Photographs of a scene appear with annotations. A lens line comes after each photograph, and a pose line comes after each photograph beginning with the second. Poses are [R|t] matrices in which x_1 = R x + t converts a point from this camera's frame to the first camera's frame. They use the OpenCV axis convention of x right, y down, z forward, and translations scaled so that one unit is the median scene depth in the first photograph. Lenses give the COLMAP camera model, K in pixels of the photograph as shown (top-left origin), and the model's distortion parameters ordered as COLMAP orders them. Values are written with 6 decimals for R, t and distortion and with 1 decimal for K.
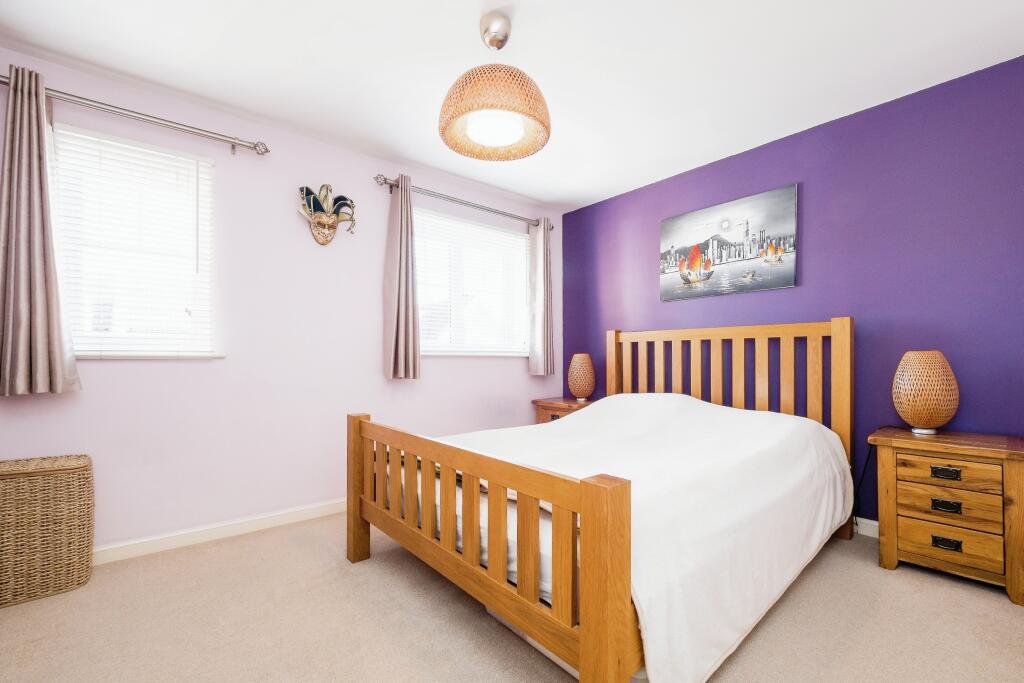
lens RADIAL K [[434.5, 0, 510.6], [0, 434.5, 351.0], [0, 0, 1]] dist [0.001647, 0.000035]
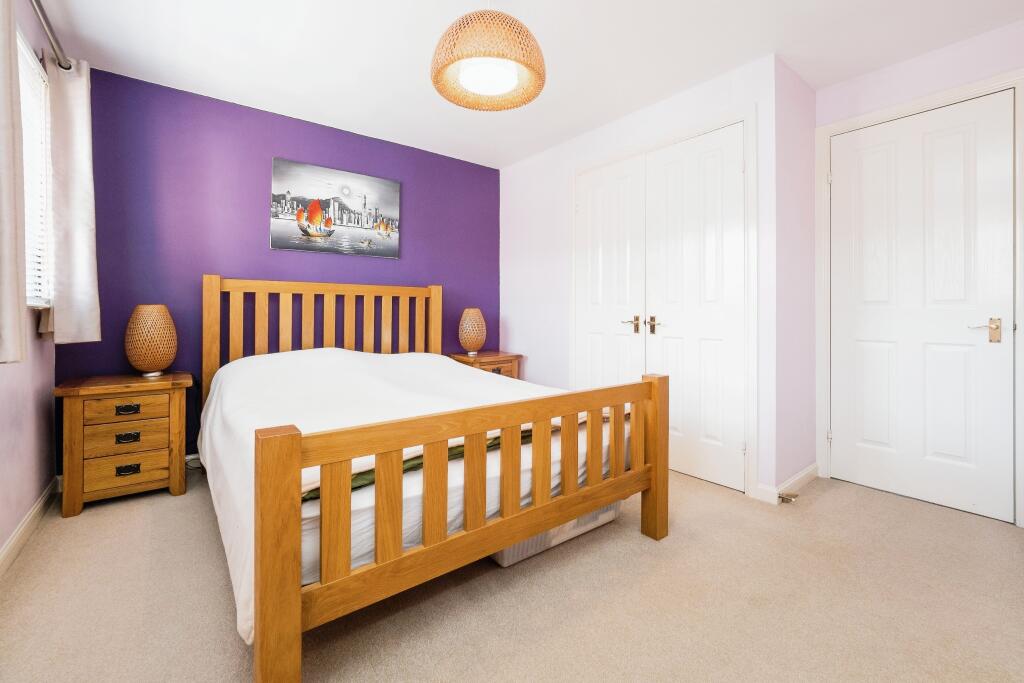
lens RADIAL K [[408.7, 0, 465.6], [0, 408.7, 311.9], [0, 0, 1]] dist [-0.002284, -0.000125]
pose [[0.106882, 0.002445, 0.994269, -0.504905], [-0.019767, 0.999805, -0.000334, 0.010160], [-0.994075, -0.019618, 0.106910, 0.582140]]
